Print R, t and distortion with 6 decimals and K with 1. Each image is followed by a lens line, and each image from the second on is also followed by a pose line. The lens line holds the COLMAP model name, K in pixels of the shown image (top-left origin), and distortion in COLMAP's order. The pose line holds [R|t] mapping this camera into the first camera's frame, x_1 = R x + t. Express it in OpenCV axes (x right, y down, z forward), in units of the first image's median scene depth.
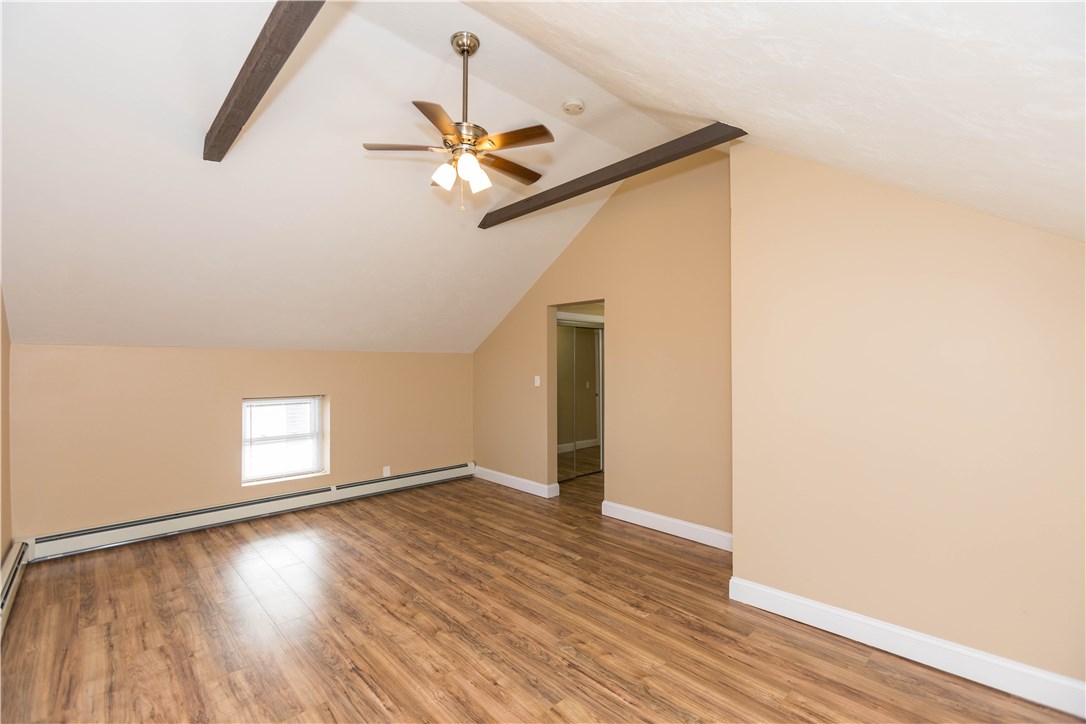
lens RADIAL K [[479.6, 0, 540.6], [0, 479.6, 363.0], [0, 0, 1]] dist [-0.015327, 0.012618]
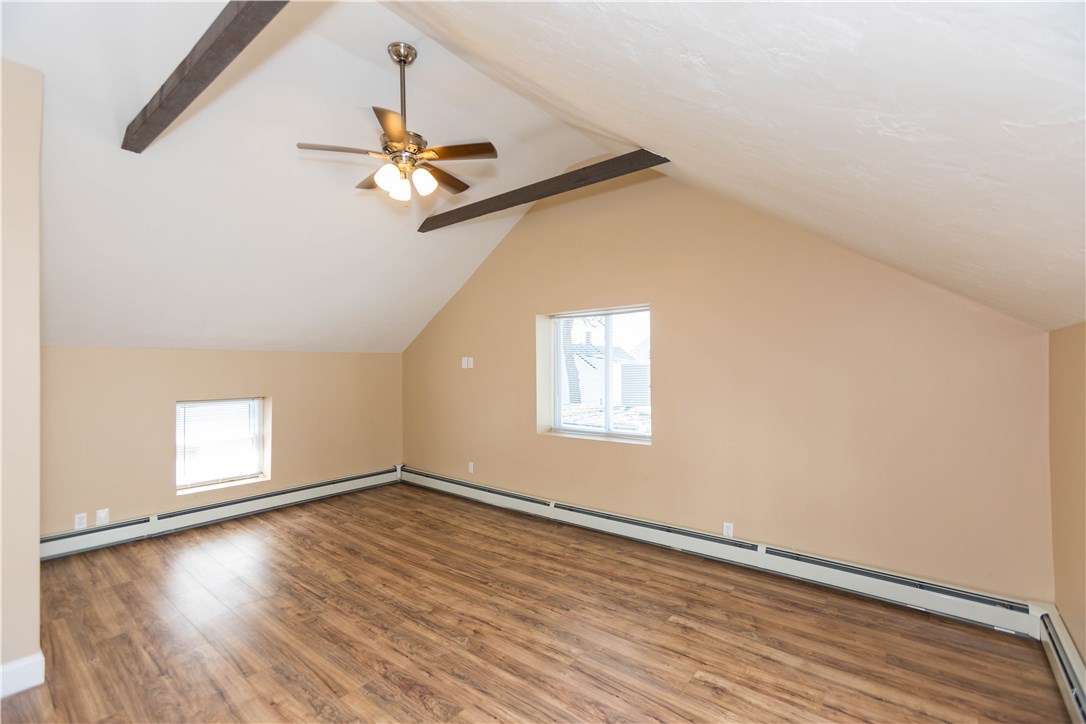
lens RADIAL K [[479.6, 0, 540.6], [0, 479.6, 363.0], [0, 0, 1]] dist [-0.015327, 0.012618]
pose [[-0.991737, 0.006091, -0.128145, -0.302412], [0.008272, 0.999830, -0.016493, 0.011718], [0.128023, -0.017417, -0.991618, 1.974473]]
